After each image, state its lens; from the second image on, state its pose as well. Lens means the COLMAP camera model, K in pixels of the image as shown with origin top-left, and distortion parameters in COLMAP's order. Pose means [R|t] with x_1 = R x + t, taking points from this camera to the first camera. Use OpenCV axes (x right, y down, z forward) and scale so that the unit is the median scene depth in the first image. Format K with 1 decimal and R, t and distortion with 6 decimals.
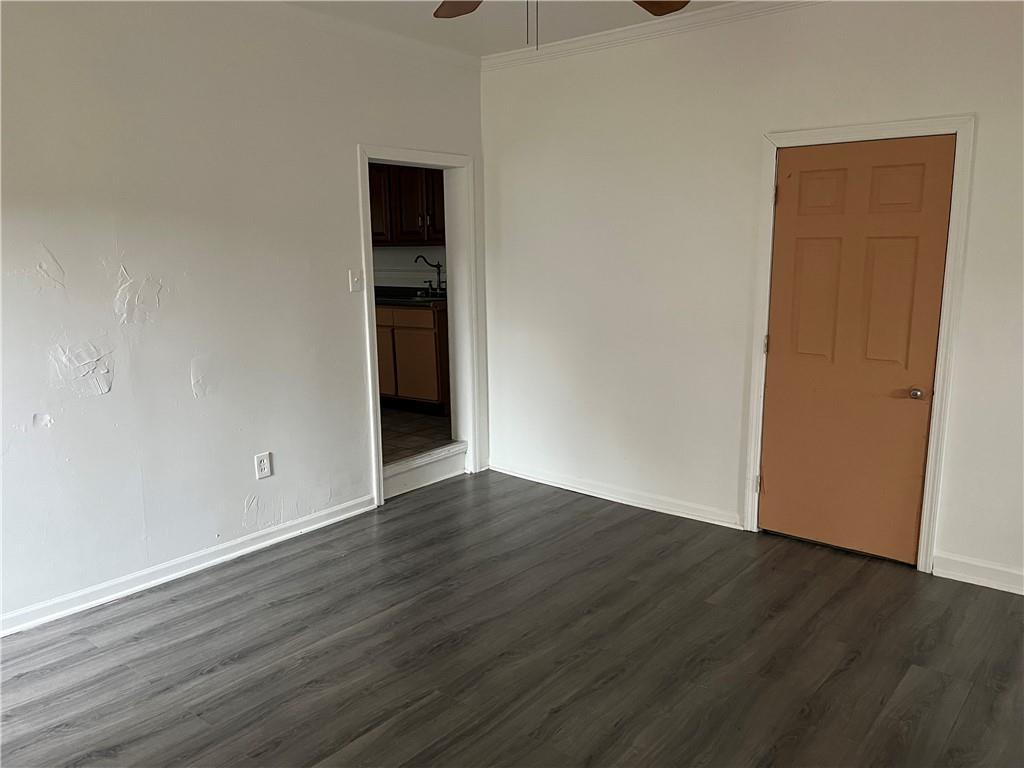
lens RADIAL K [[773.0, 0, 513.3], [0, 773.0, 386.9], [0, 0, 1]] dist [0.075855, -0.102517]
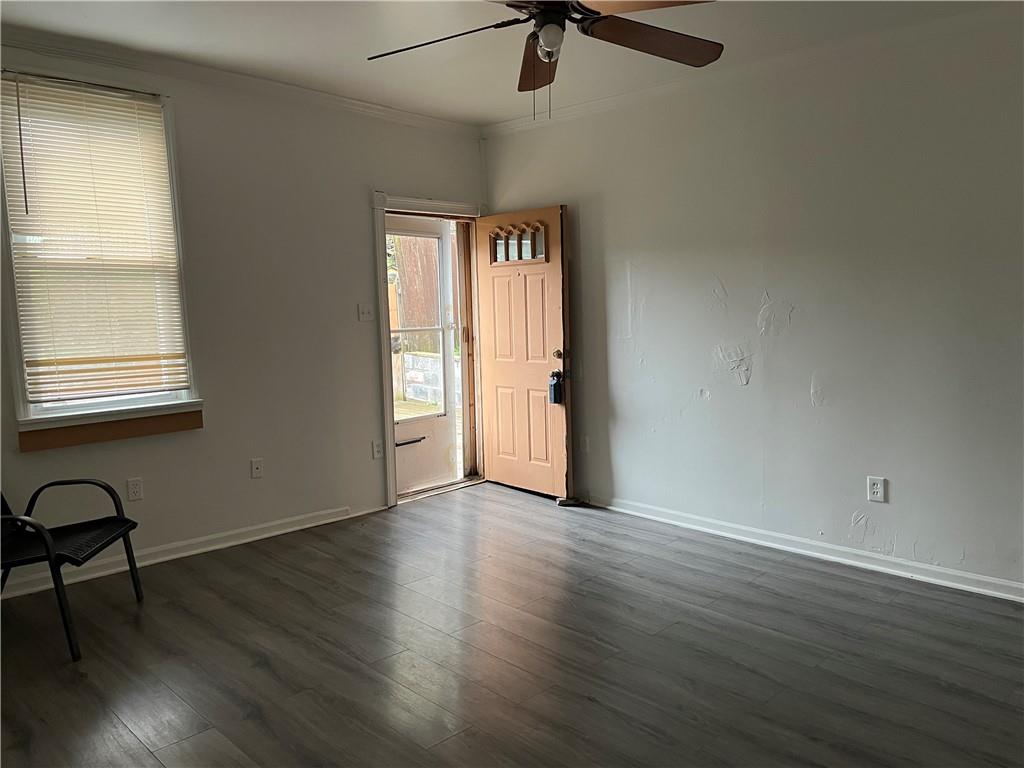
lens RADIAL K [[773.0, 0, 509.9], [0, 773.0, 385.7], [0, 0, 1]] dist [0.075855, -0.102517]
pose [[-0.079453, 0.124951, -0.988977, 0.828303], [-0.164578, 0.976854, 0.136641, -0.106540], [0.983159, 0.173620, -0.057050, 0.672044]]
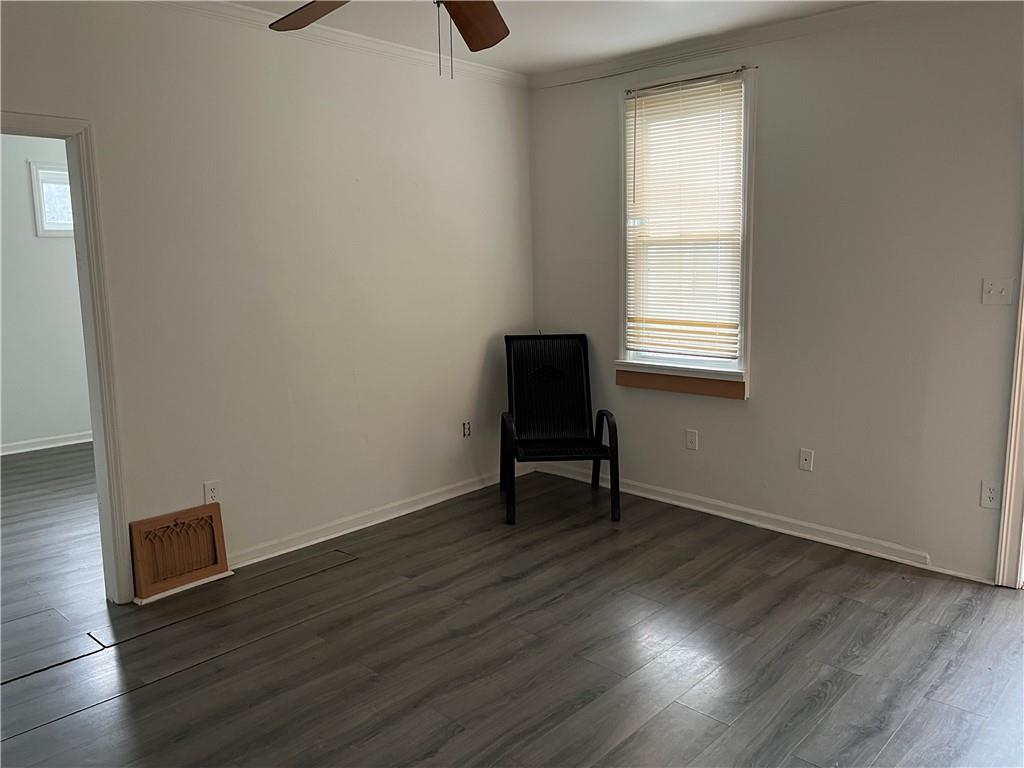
lens RADIAL K [[773.0, 0, 513.0], [0, 773.0, 382.6], [0, 0, 1]] dist [0.075855, -0.102517]
pose [[-0.997664, 0.011137, 0.067405, -0.086981], [0.032634, 0.944471, 0.326969, -0.236976], [-0.060020, 0.328405, -0.942628, 1.327710]]
